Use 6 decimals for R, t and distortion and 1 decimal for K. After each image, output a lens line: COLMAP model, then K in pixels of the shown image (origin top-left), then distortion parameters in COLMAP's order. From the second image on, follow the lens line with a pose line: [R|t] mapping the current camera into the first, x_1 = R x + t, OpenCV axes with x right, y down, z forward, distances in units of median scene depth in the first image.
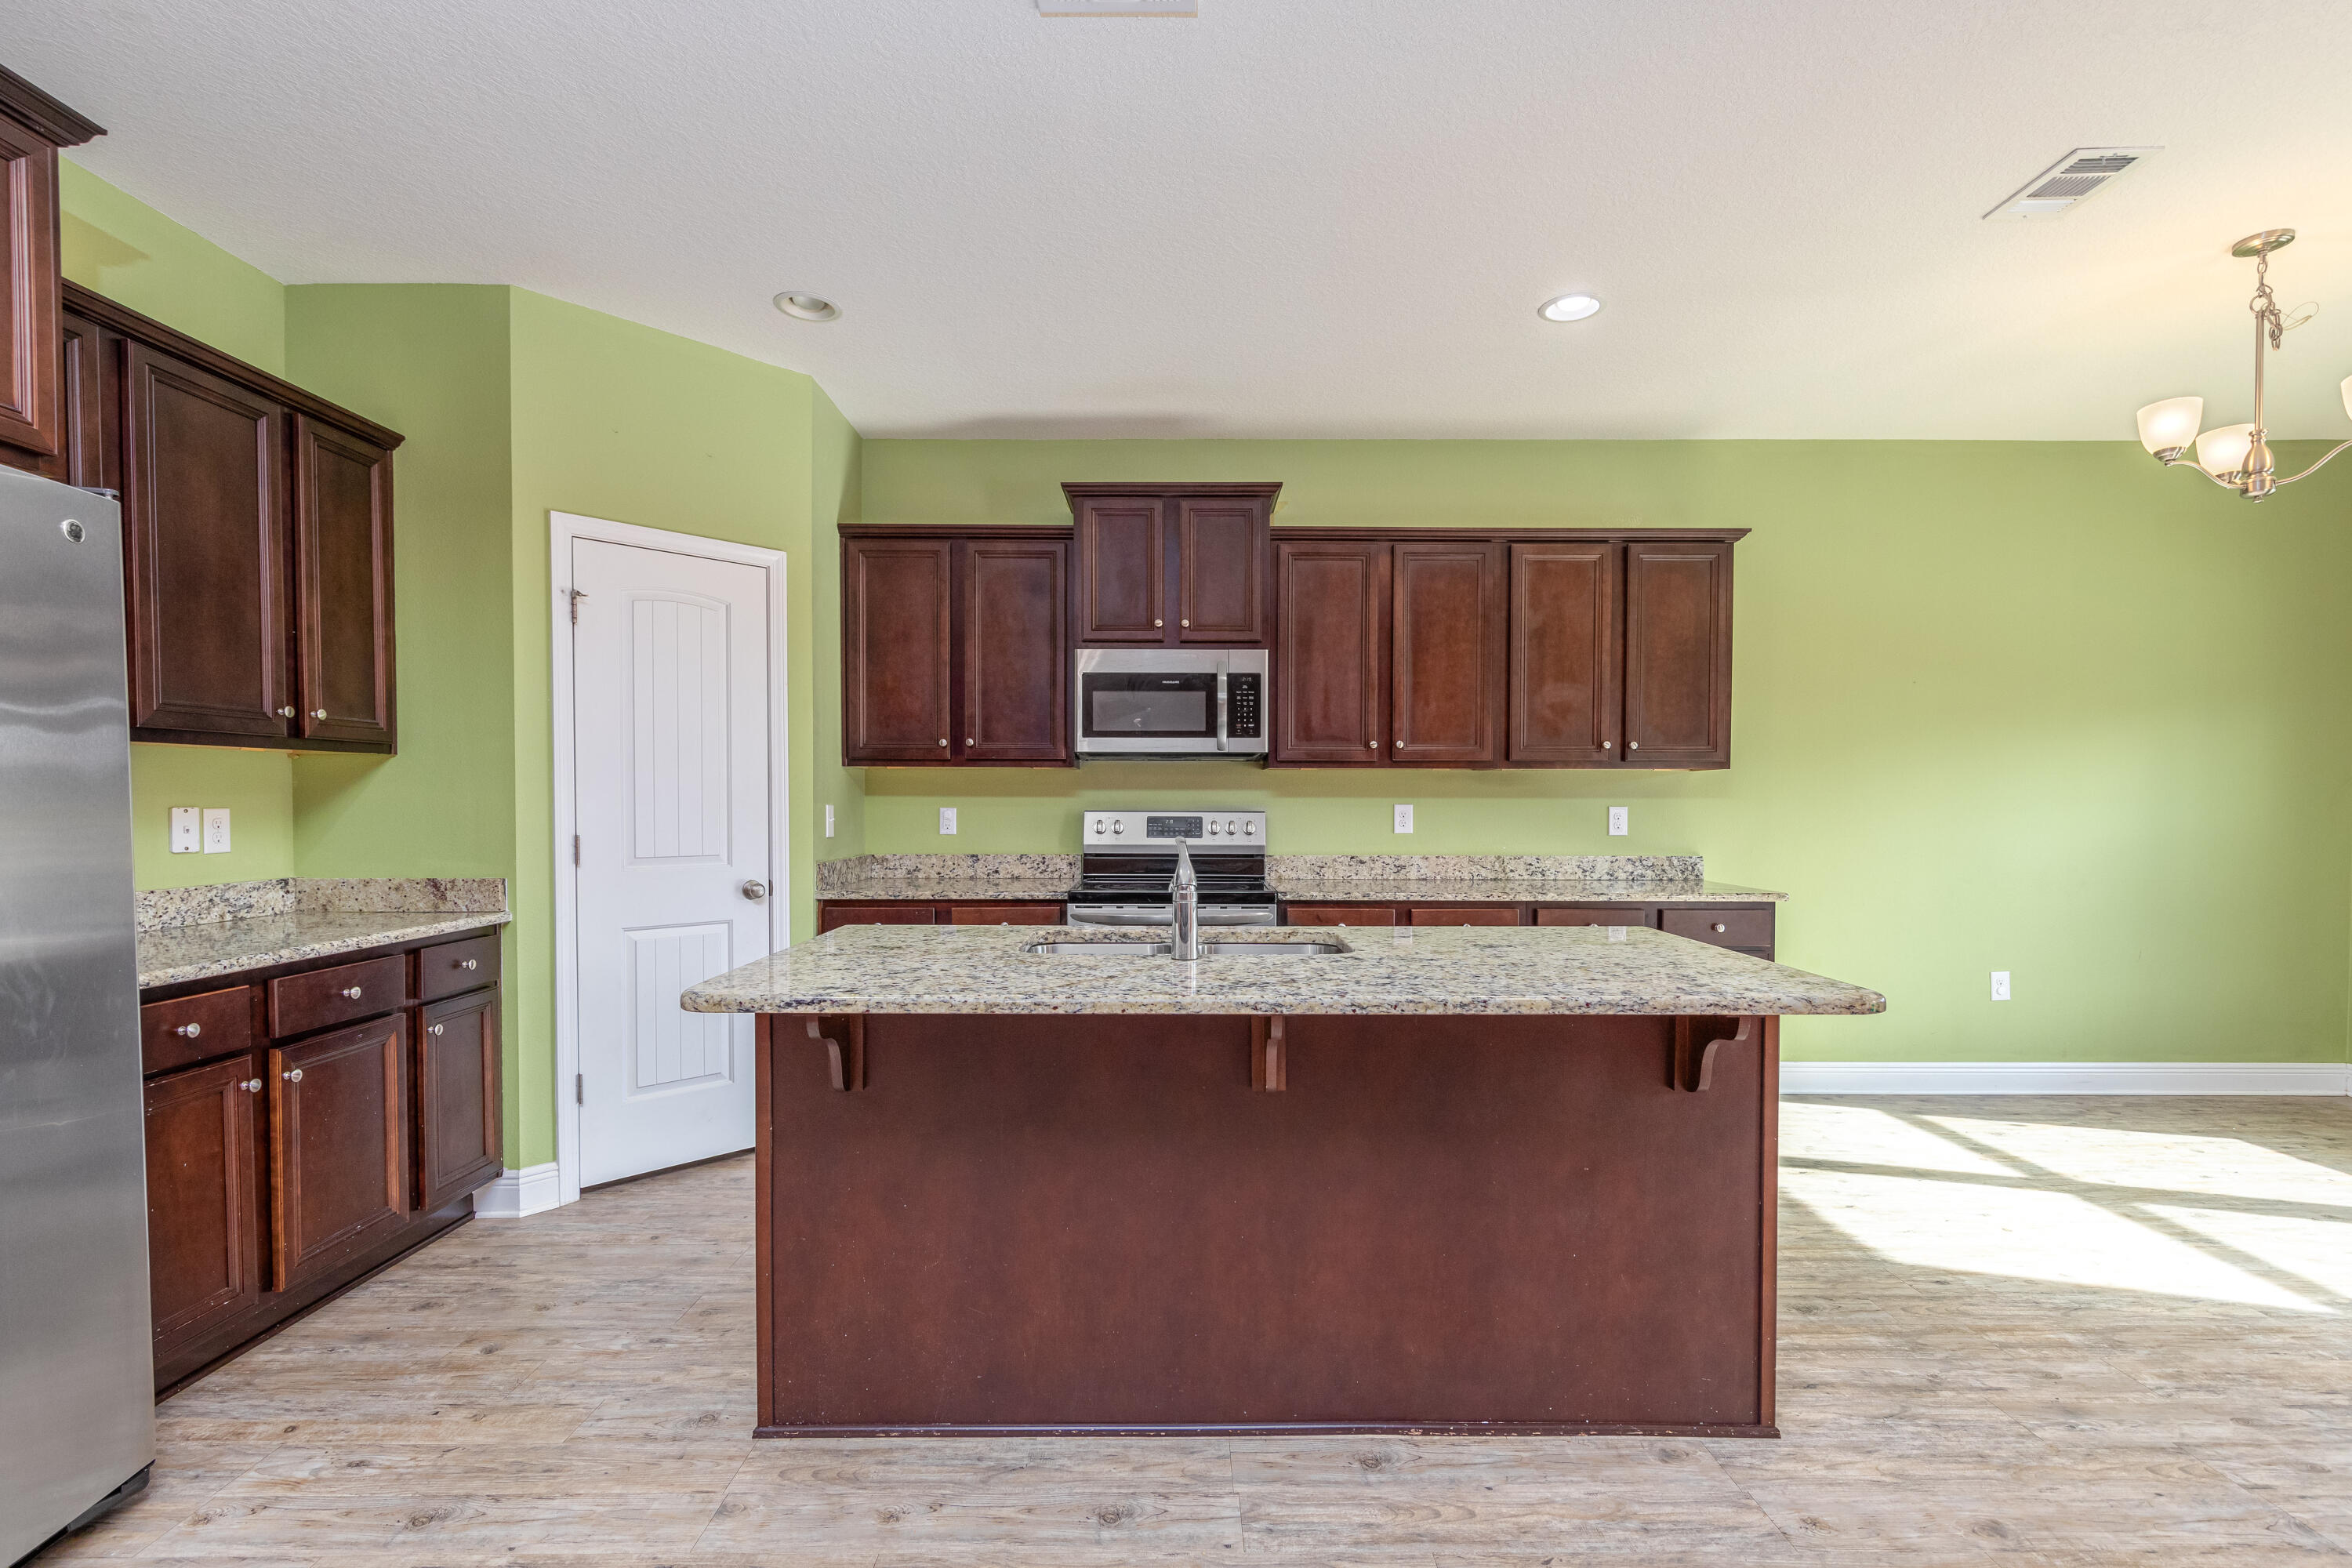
lens RADIAL K [[1059.2, 0, 1163.2], [0, 1059.2, 822.0], [0, 0, 1]] dist [0.000522, -0.000922]
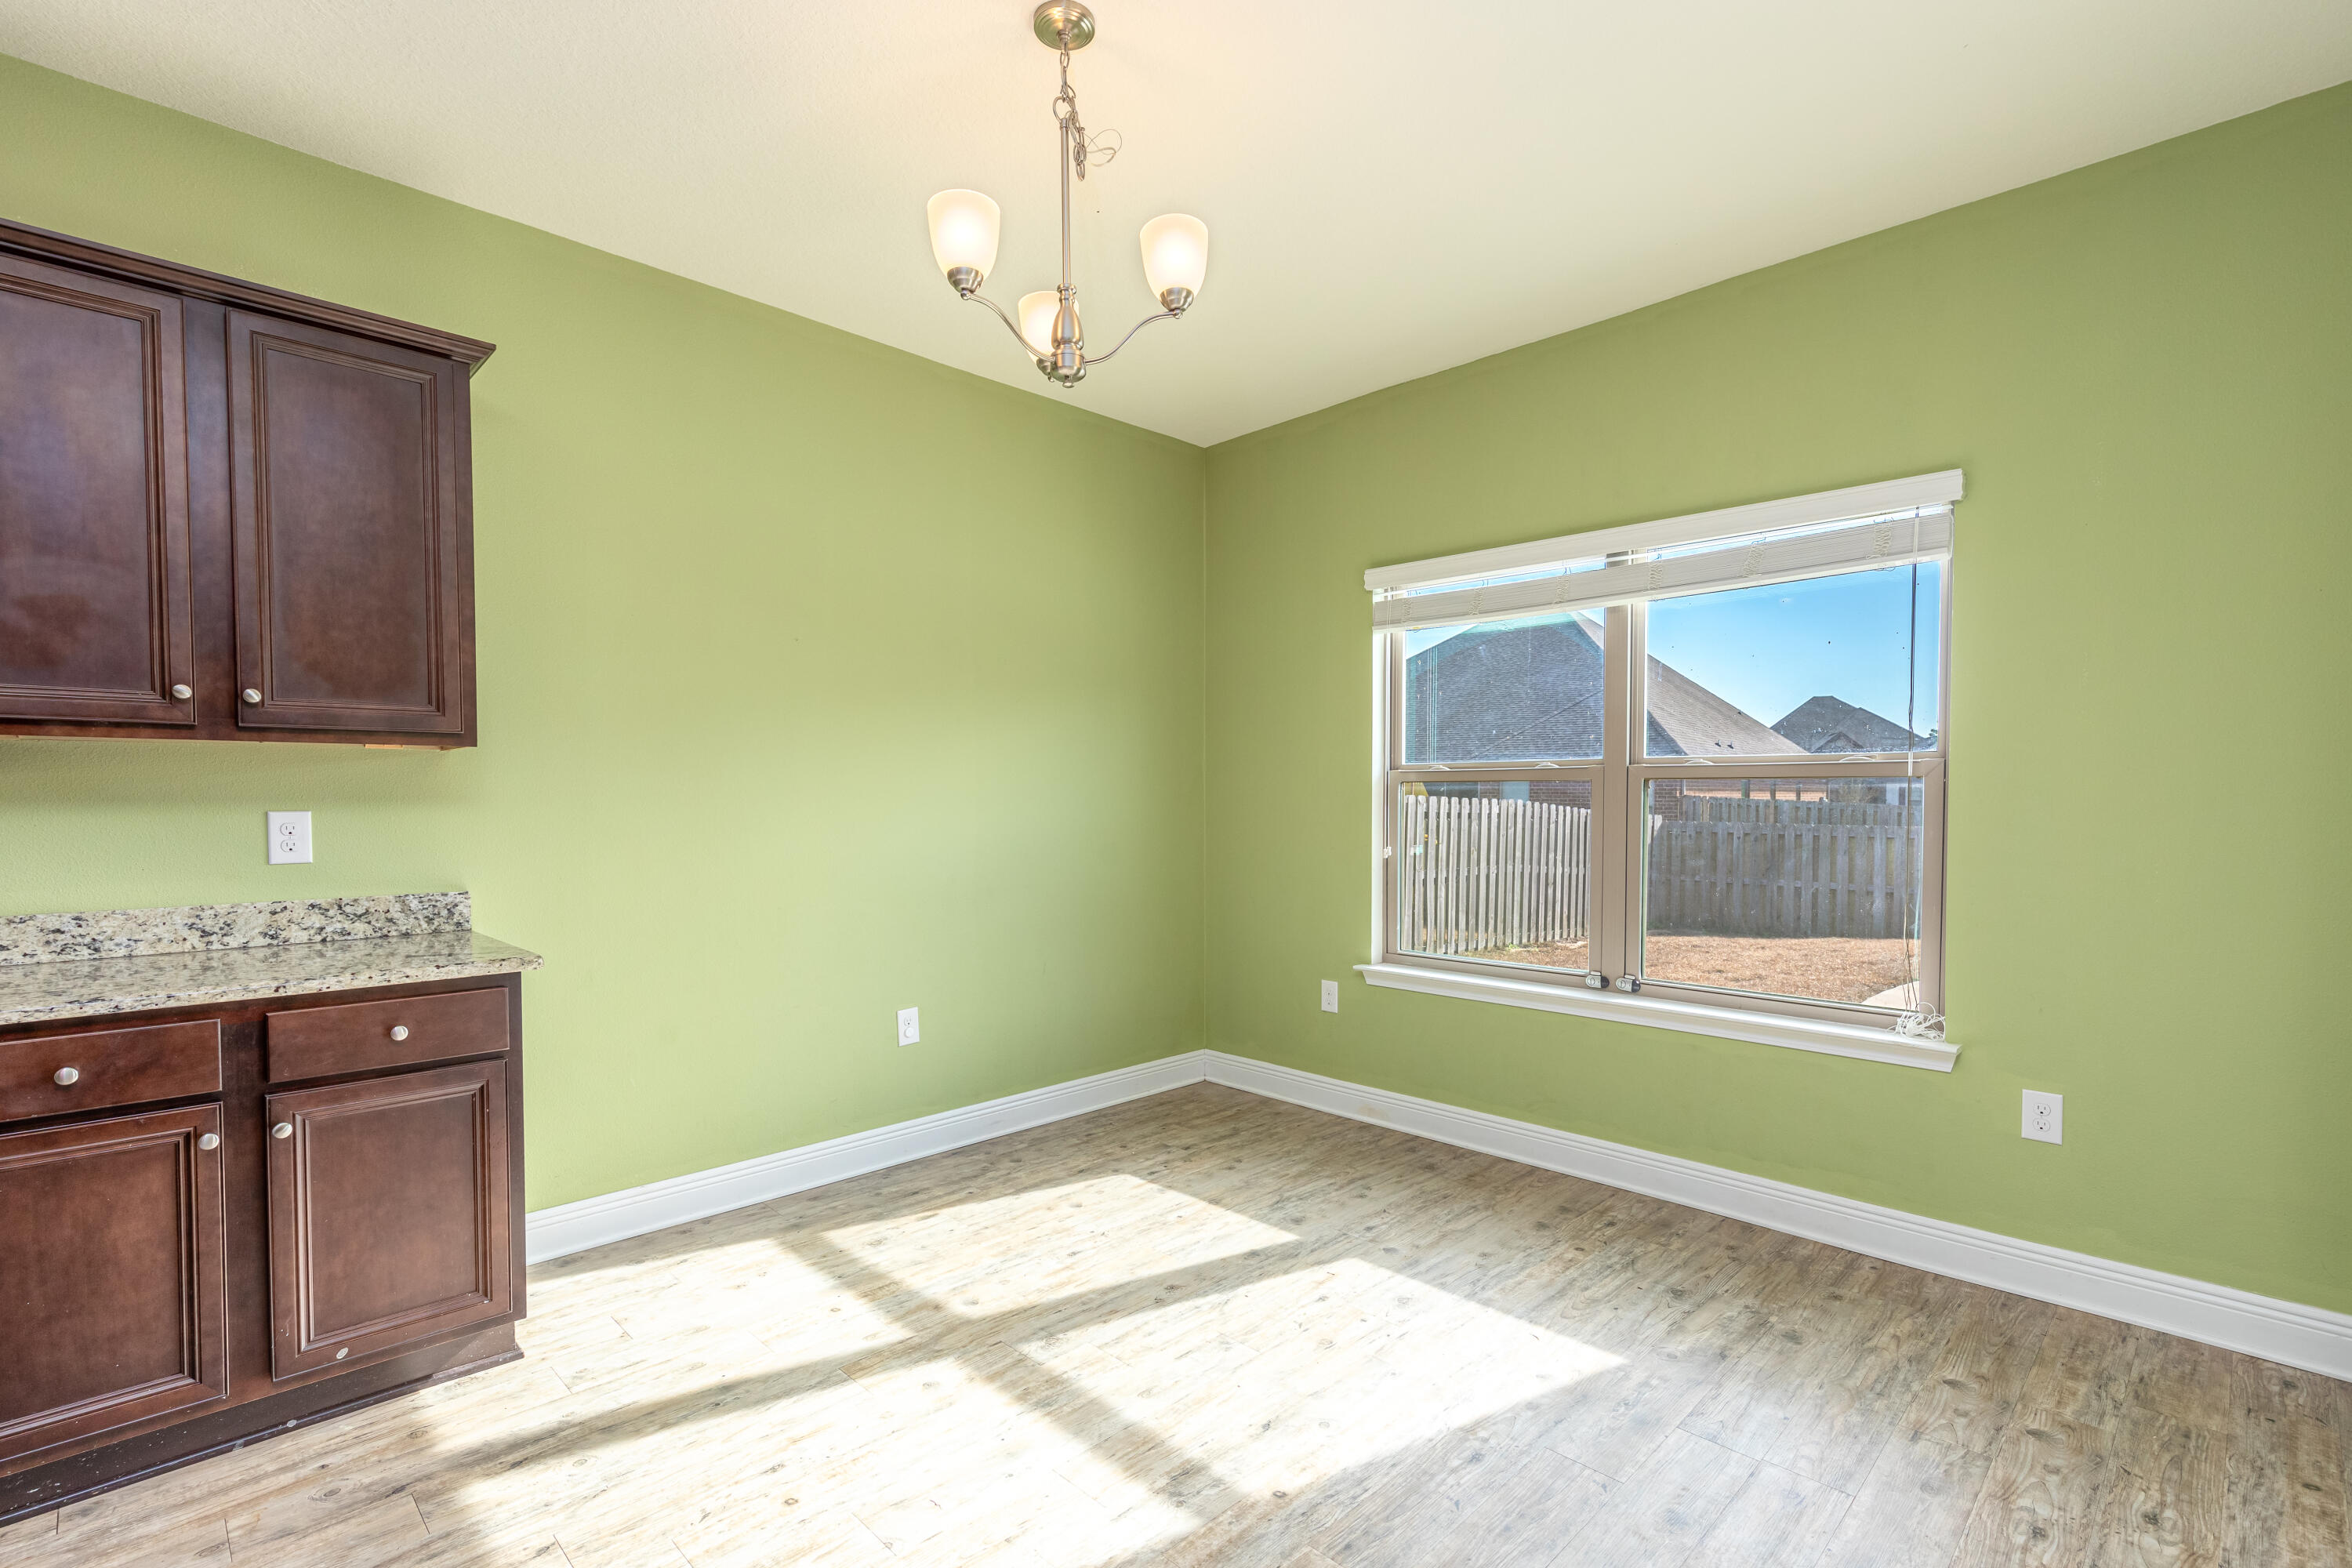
lens RADIAL K [[1059.2, 0, 1182.0], [0, 1059.2, 798.8], [0, 0, 1]] dist [0.000522, -0.000922]
pose [[0.700995, -0.005258, 0.713146, 0.378287], [0.019537, 0.999739, -0.011834, -0.005705], [-0.712898, 0.022228, 0.700915, 0.293262]]
